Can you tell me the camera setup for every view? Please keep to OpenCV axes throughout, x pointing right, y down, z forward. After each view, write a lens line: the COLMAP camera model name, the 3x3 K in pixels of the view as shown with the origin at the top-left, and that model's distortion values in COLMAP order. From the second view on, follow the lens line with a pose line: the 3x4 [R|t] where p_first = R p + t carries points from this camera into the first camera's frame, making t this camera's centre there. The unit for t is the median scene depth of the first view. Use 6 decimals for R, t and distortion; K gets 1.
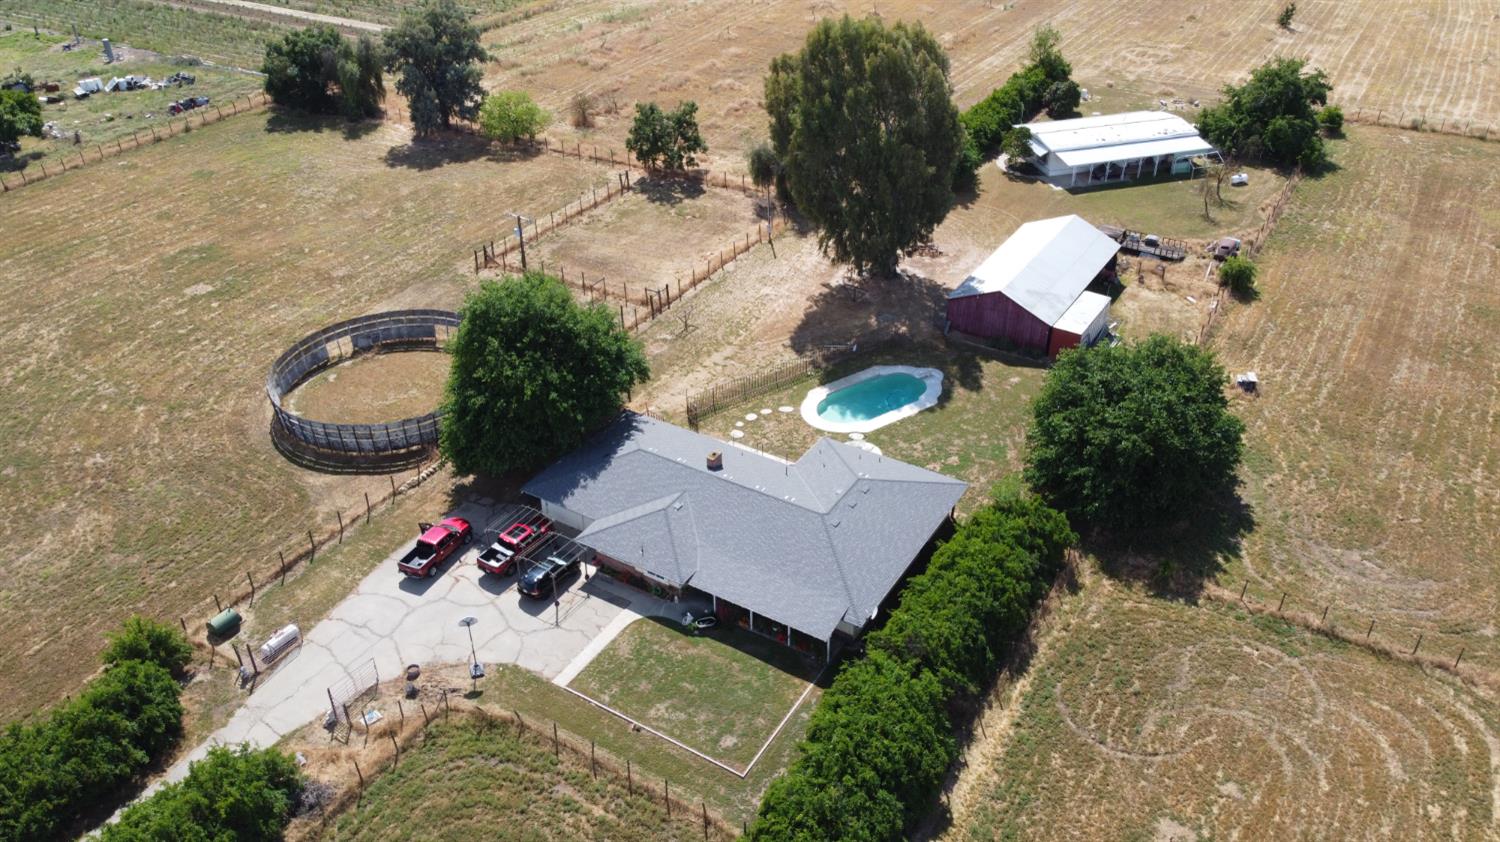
lens RADIAL K [[1137.6, 0, 753.8], [0, 1137.6, 423.3], [0, 0, 1]] dist [0.005241, -0.011441]
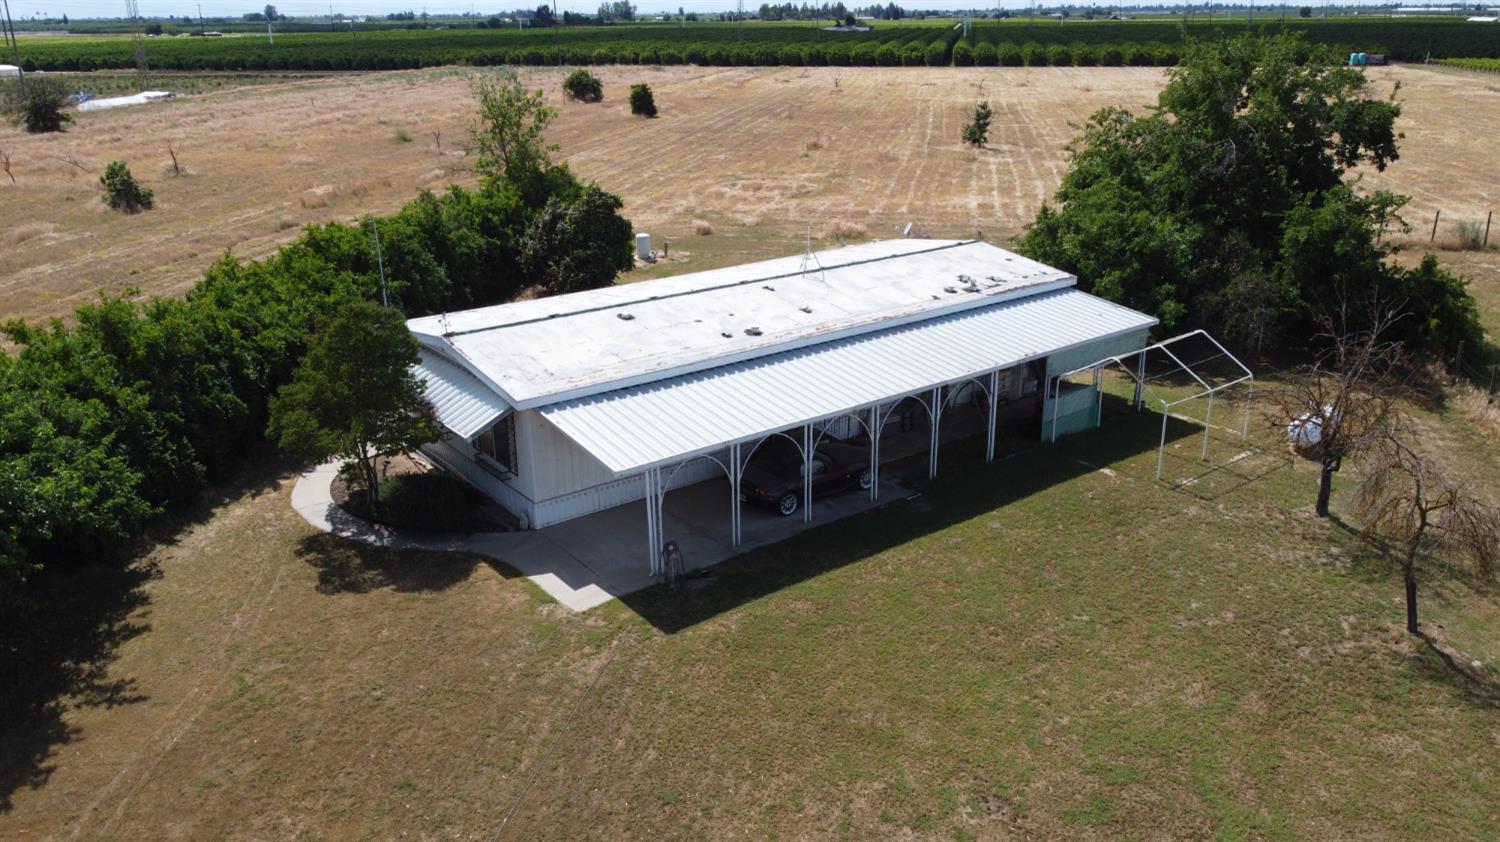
lens RADIAL K [[1137.6, 0, 753.8], [0, 1137.6, 423.3], [0, 0, 1]] dist [0.005241, -0.011441]
pose [[0.931594, -0.121866, 0.342464, 0.308680], [0.198900, 0.959471, -0.199633, -0.252625], [-0.304256, 0.254093, 0.918077, 1.079098]]
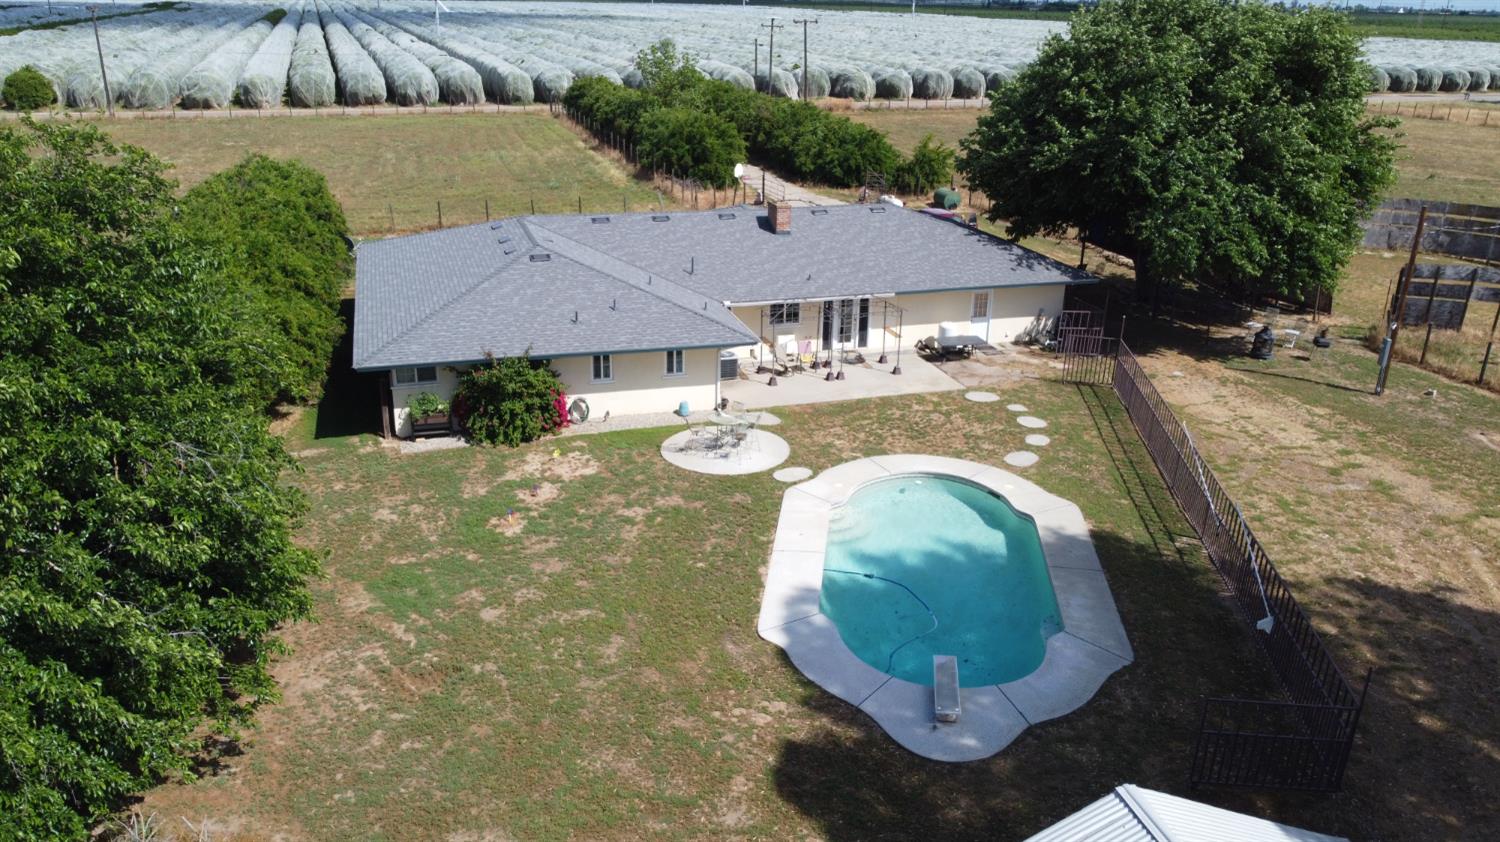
lens RADIAL K [[1137.6, 0, 753.8], [0, 1137.6, 423.3], [0, 0, 1]] dist [0.005241, -0.011441]
pose [[-0.654096, 0.262164, -0.709527, 0.306551], [-0.426363, 0.647022, 0.632122, -0.192360], [0.624799, 0.715984, -0.311437, 0.977784]]
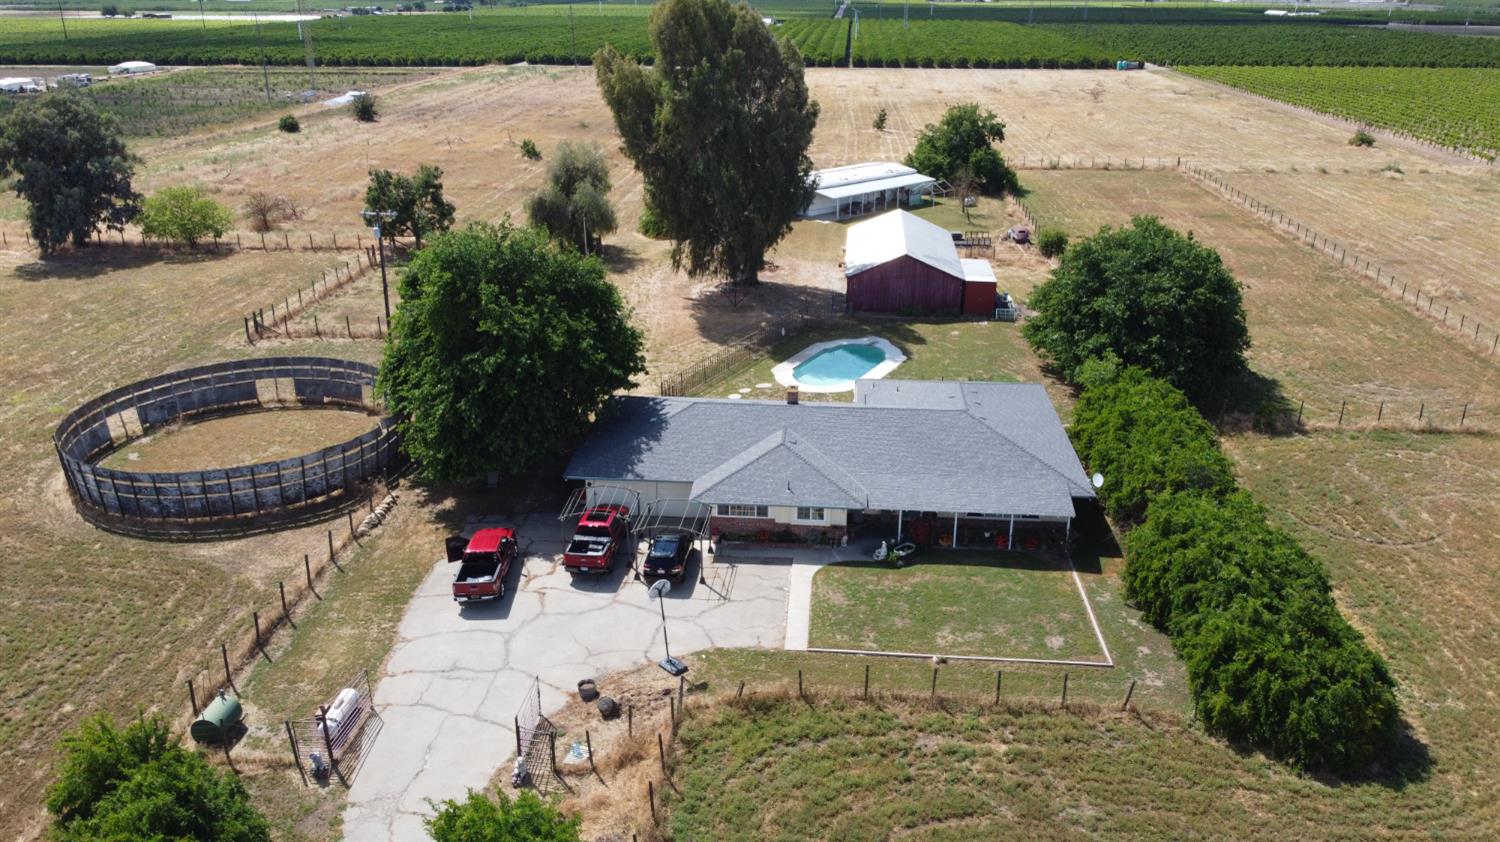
lens RADIAL K [[1137.6, 0, 753.8], [0, 1137.6, 423.3], [0, 0, 1]] dist [0.005241, -0.011441]
pose [[0.889867, -0.153476, 0.429631, -0.324167], [0.239537, 0.958647, -0.153684, 0.133766], [-0.388278, 0.239671, 0.889831, 0.235507]]
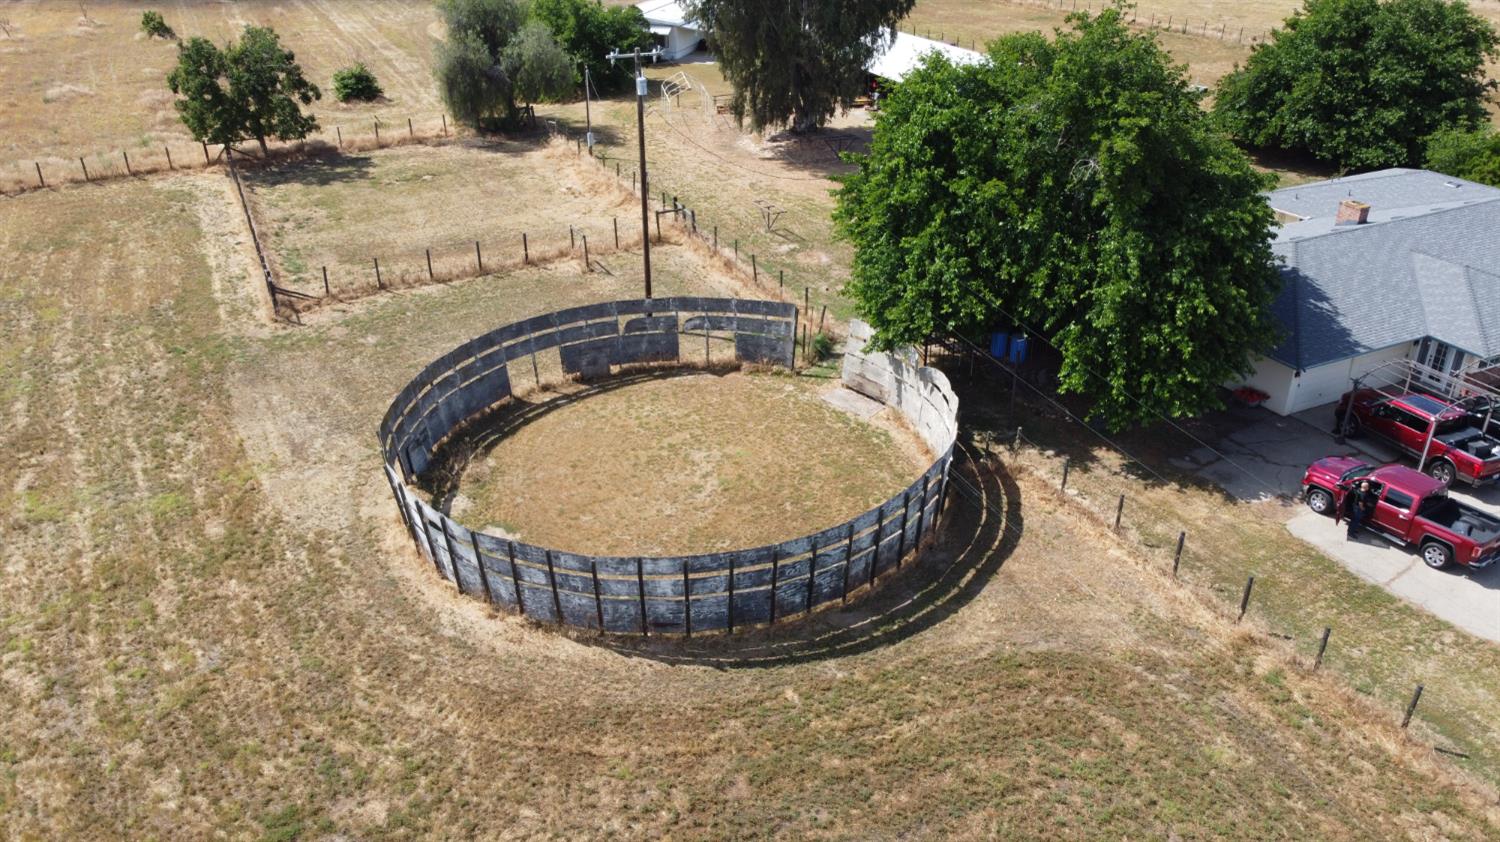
lens RADIAL K [[1137.6, 0, 753.8], [0, 1137.6, 423.3], [0, 0, 1]] dist [0.005241, -0.011441]
pose [[0.534488, -0.384022, 0.752894, -0.582861], [0.466797, 0.876749, 0.115811, -0.075132], [-0.704573, 0.289549, 0.647872, 0.680417]]
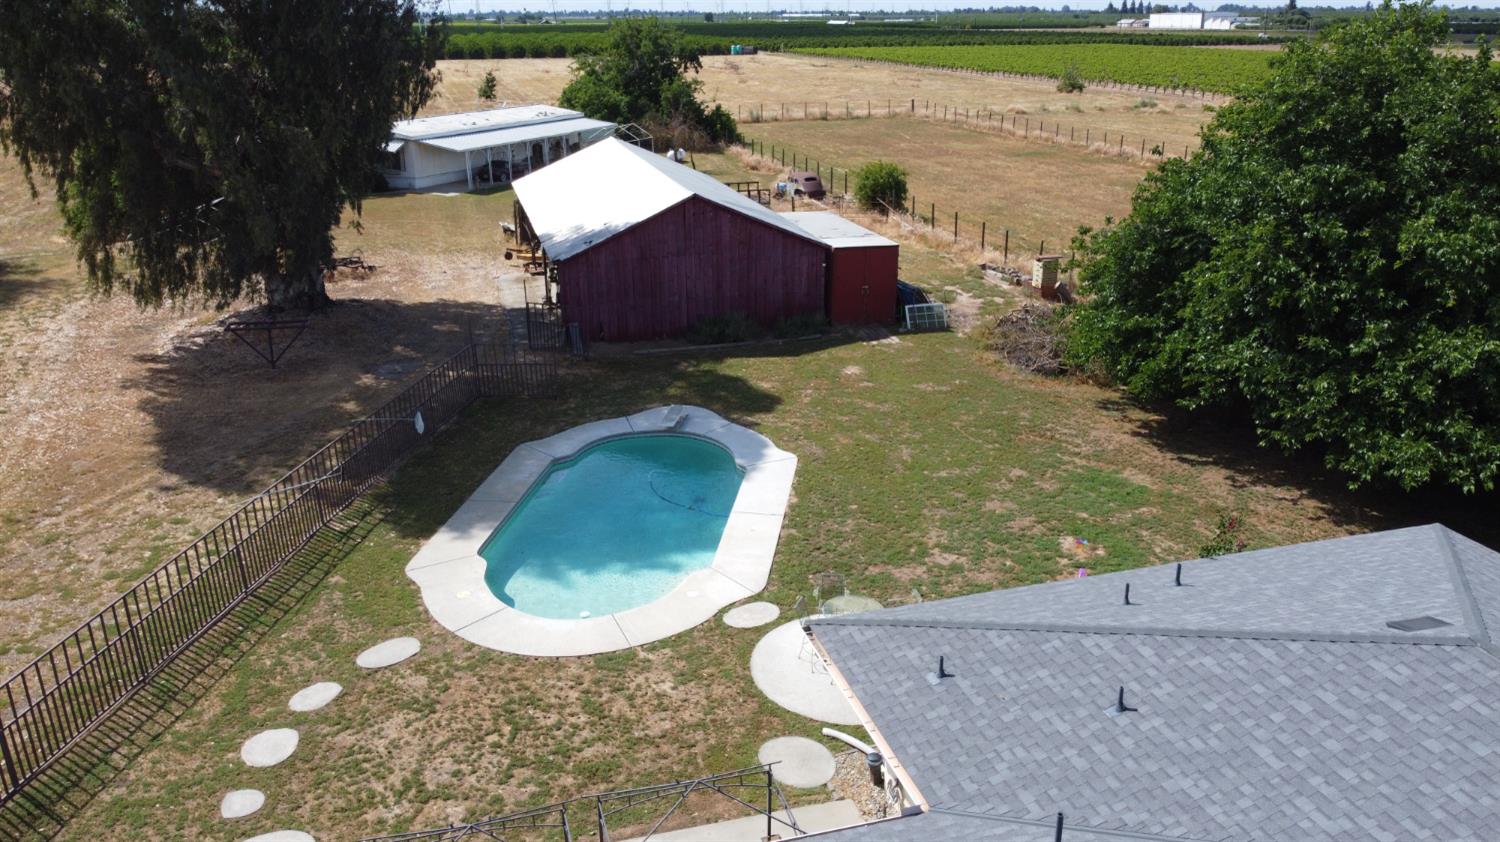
lens RADIAL K [[1137.2, 0, 752.0], [0, 1137.2, 426.9], [0, 0, 1]] dist [-0.002667, -0.004718]
pose [[0.672823, -0.247054, 0.697333, -0.064192], [0.404274, 0.912189, -0.066891, -0.008515], [-0.619573, 0.326920, 0.713619, 0.727000]]
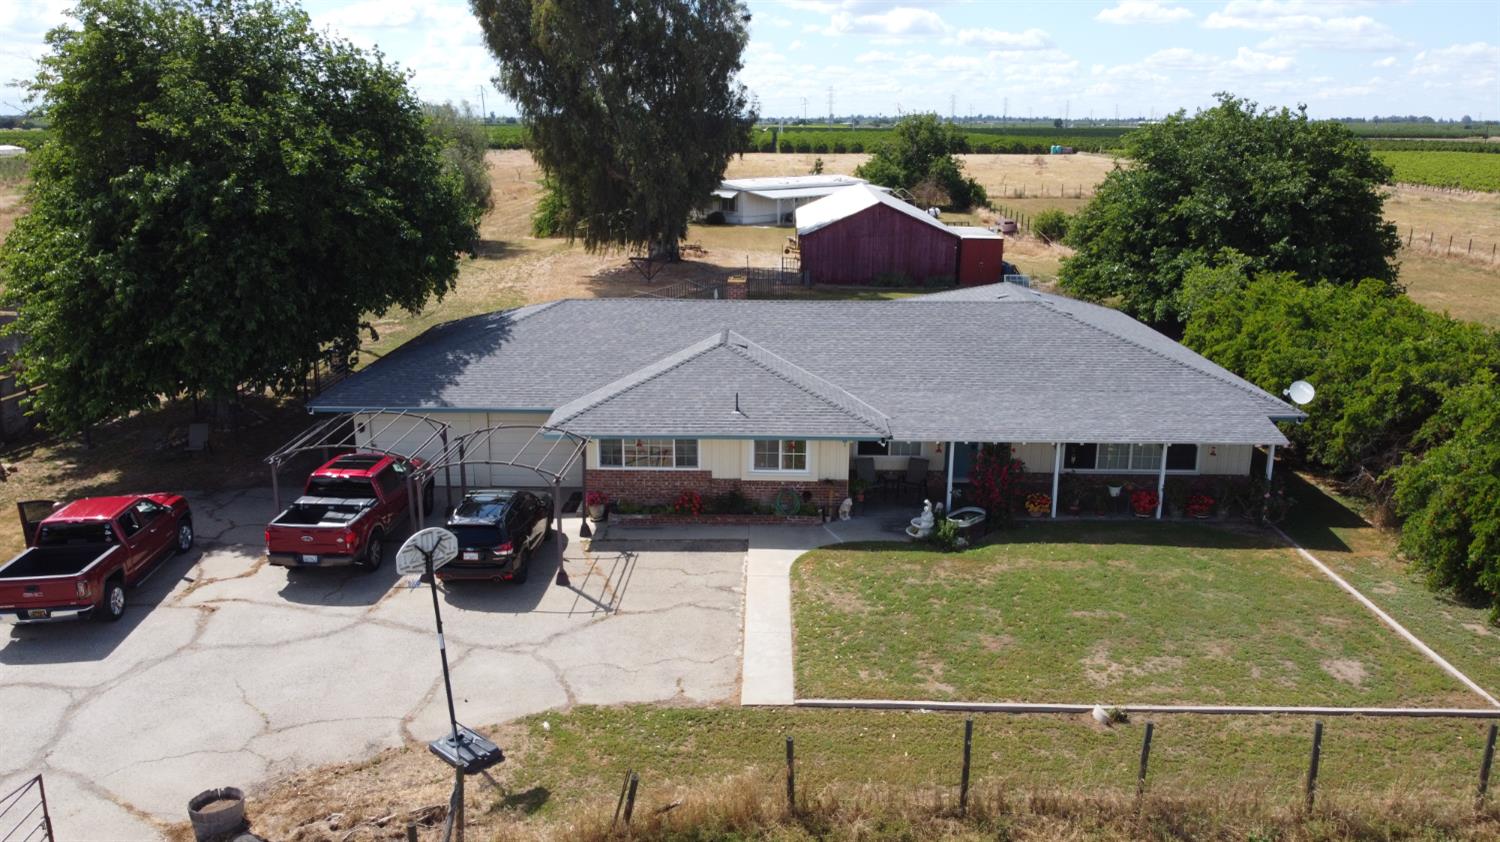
lens RADIAL K [[1137.2, 0, 752.0], [0, 1137.2, 426.9], [0, 0, 1]] dist [-0.002667, -0.004718]
pose [[0.859254, -0.120353, 0.497191, -0.214134], [0.269132, 0.932902, -0.239294, 0.157509], [-0.435030, 0.339424, 0.833990, 0.493903]]
